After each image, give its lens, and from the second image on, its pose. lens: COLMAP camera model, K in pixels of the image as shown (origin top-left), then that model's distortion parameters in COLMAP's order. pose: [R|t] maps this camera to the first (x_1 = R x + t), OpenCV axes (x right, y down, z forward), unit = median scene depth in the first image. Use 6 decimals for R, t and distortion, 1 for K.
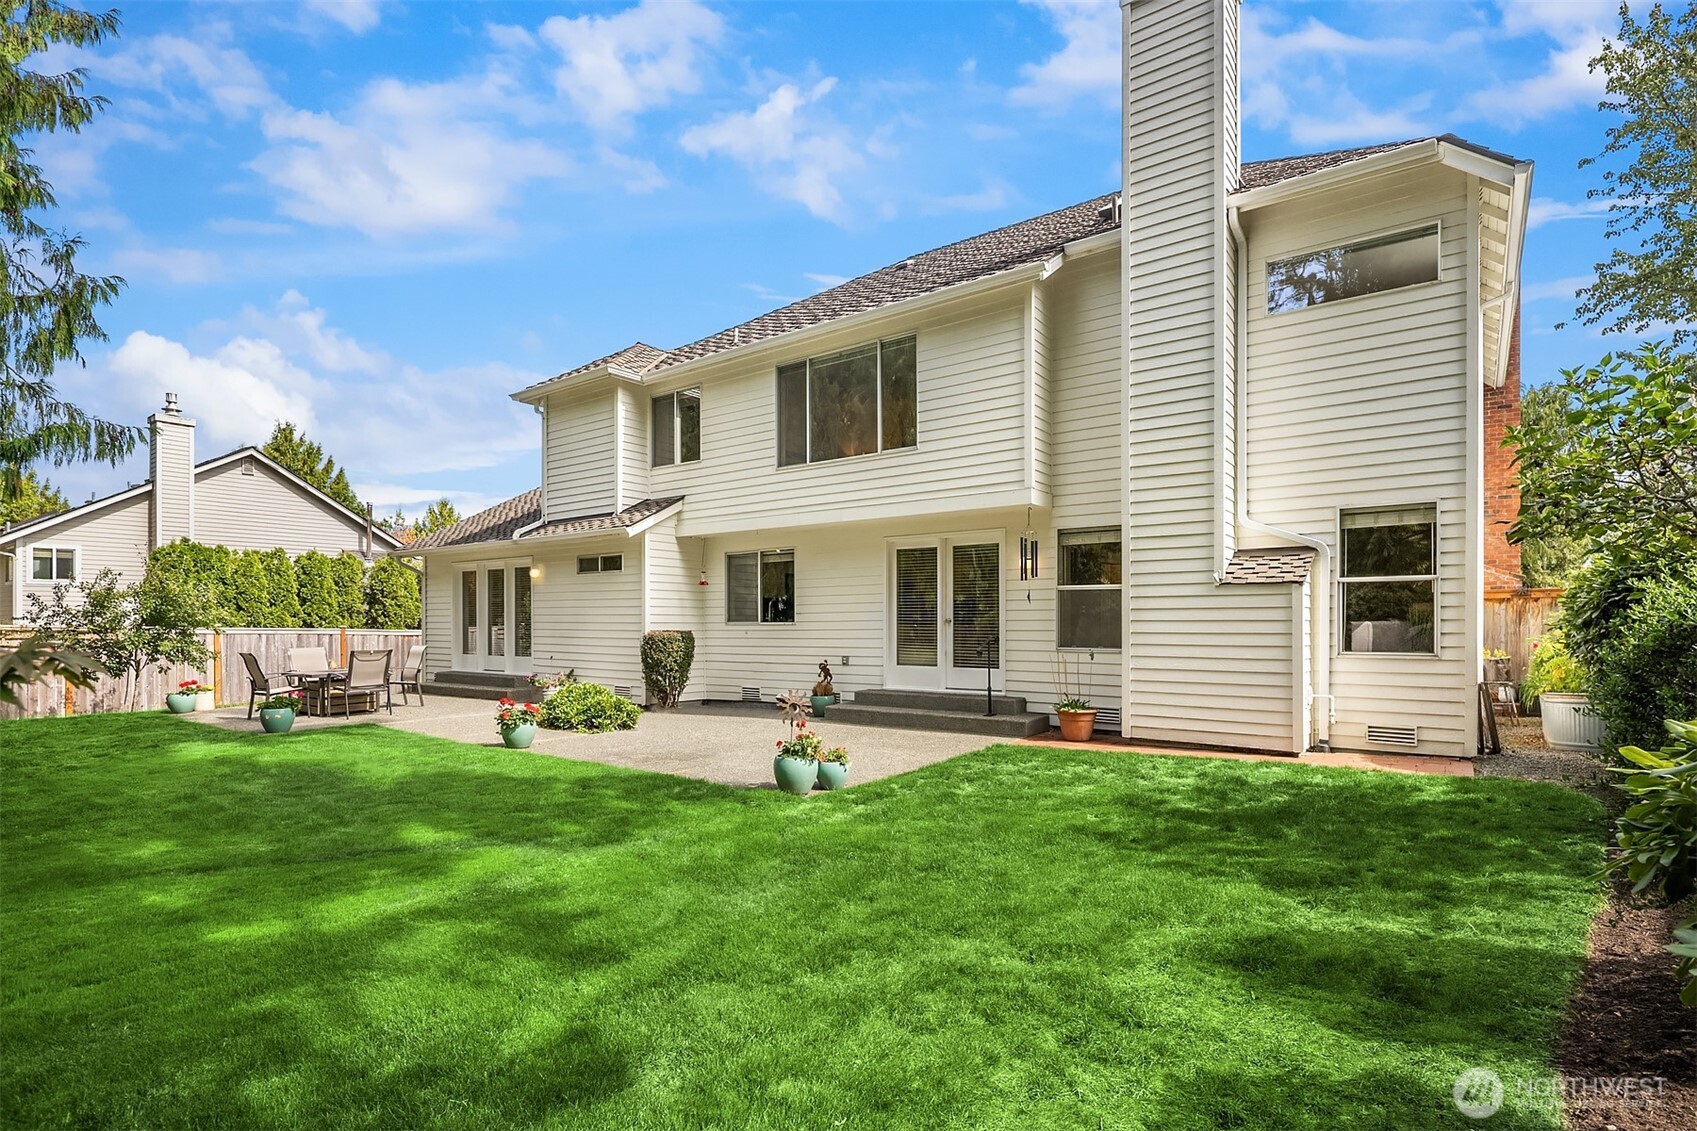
lens RADIAL K [[843.4, 0, 848.7], [0, 843.4, 627.2], [0, 0, 1]] dist [0.000961, 0.000403]
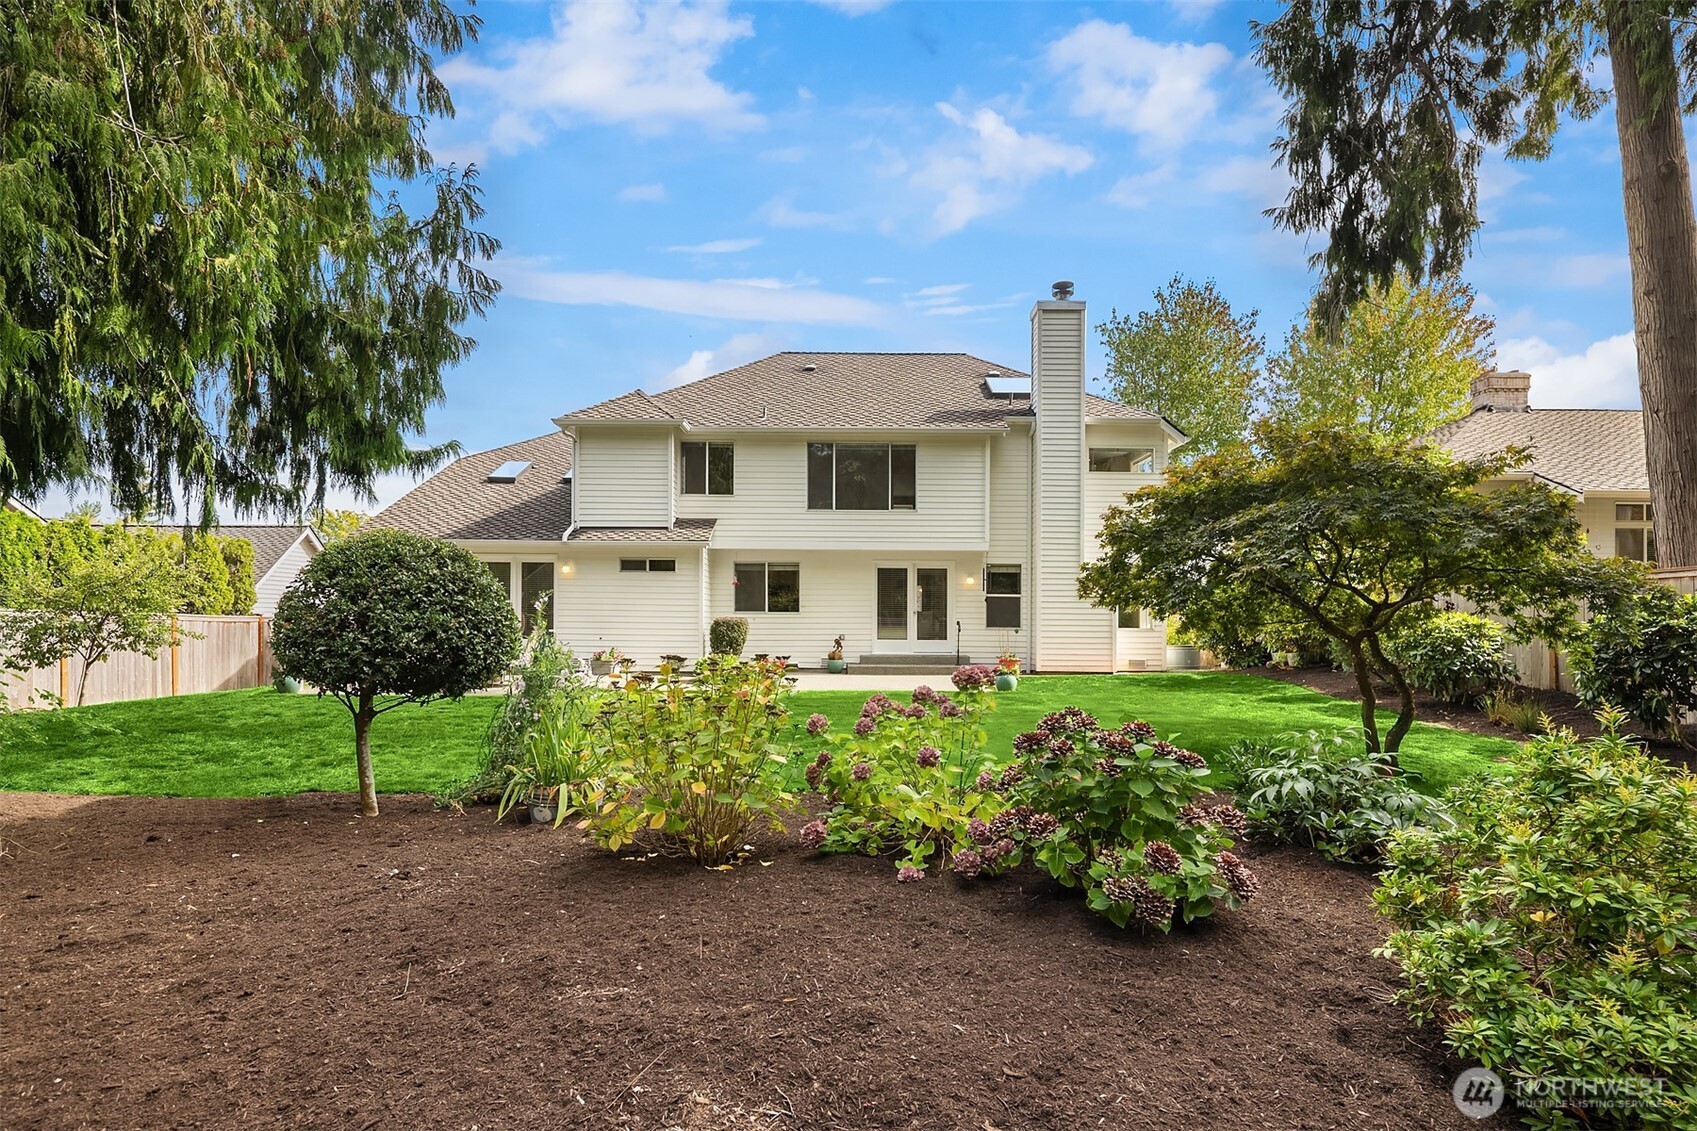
lens RADIAL K [[843.4, 0, 848.7], [0, 843.4, 627.2], [0, 0, 1]] dist [0.000961, 0.000403]
pose [[0.797500, 0.006201, 0.603287, -0.948075], [-0.002595, 0.999973, -0.006848, 0.031777], [-0.603314, 0.003896, 0.797495, -0.248150]]
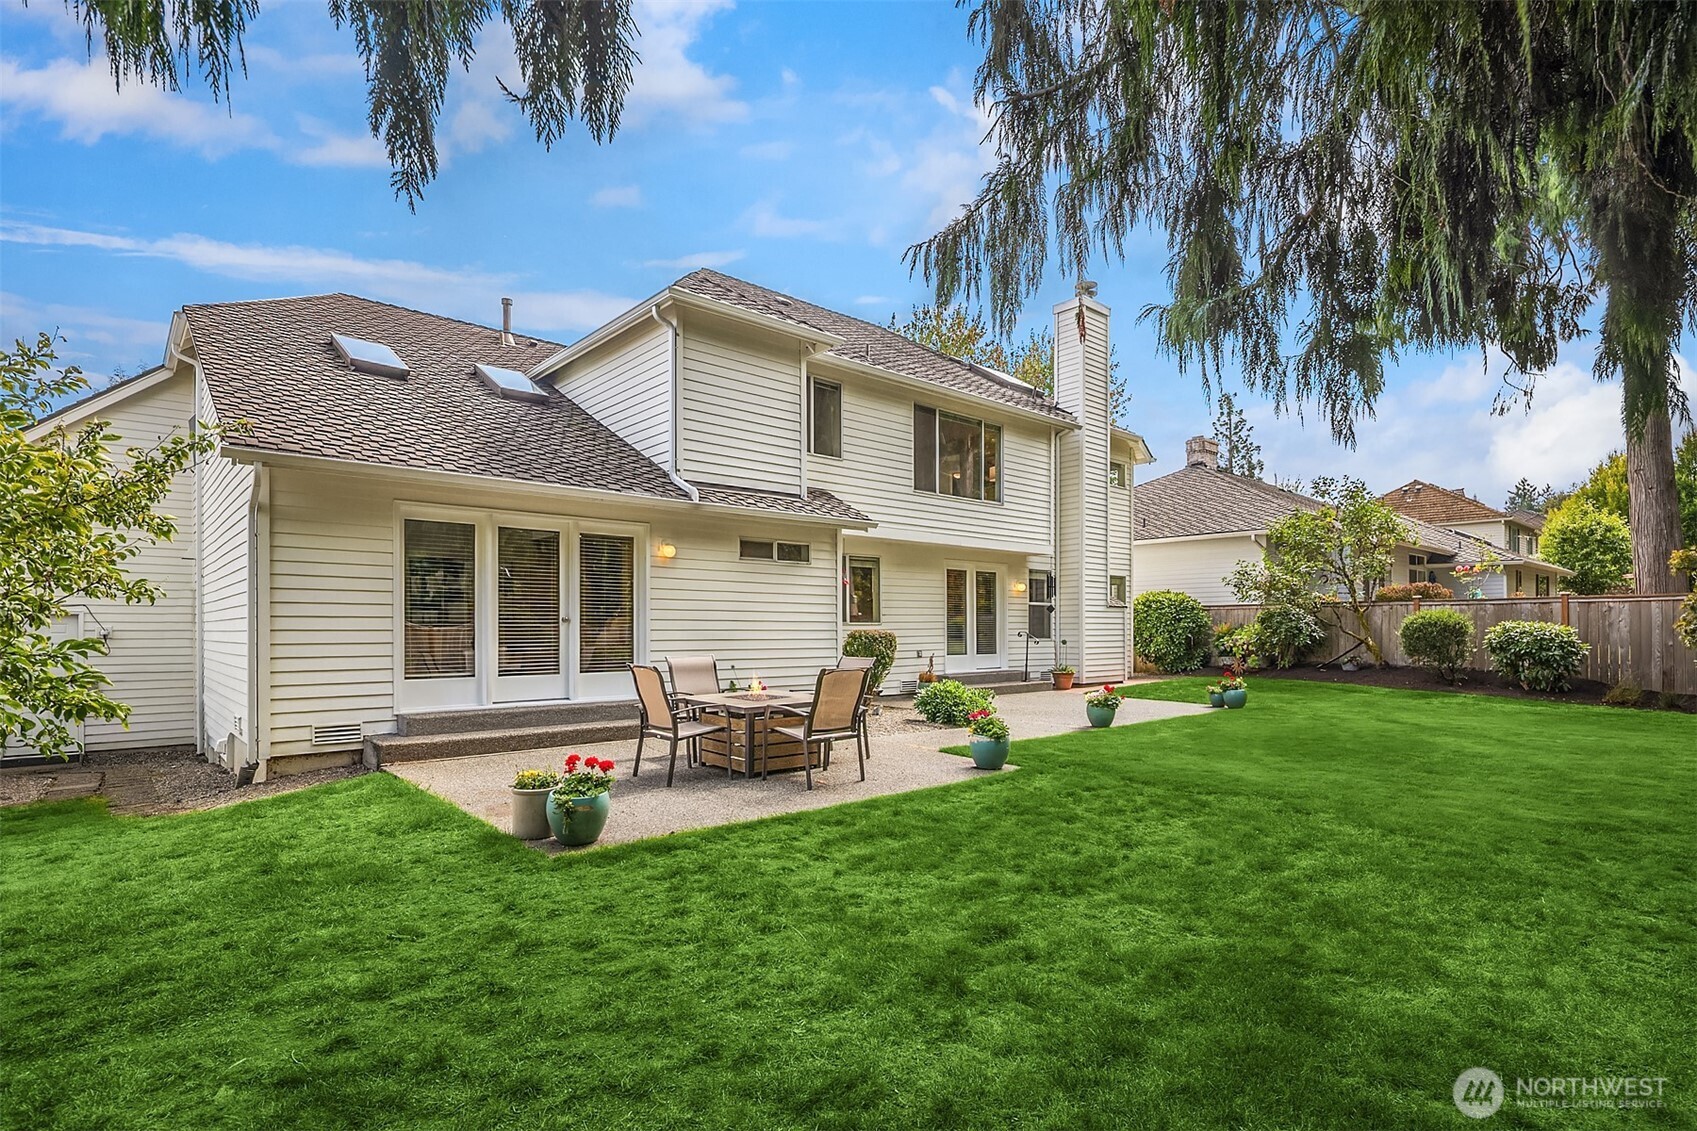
lens RADIAL K [[843.4, 0, 848.7], [0, 843.4, 627.2], [0, 0, 1]] dist [0.000961, 0.000403]
pose [[0.207194, 0.006046, 0.978281, -1.253487], [0.006245, 0.999952, -0.007503, 0.008459], [-0.978280, 0.007664, 0.207147, 0.864454]]
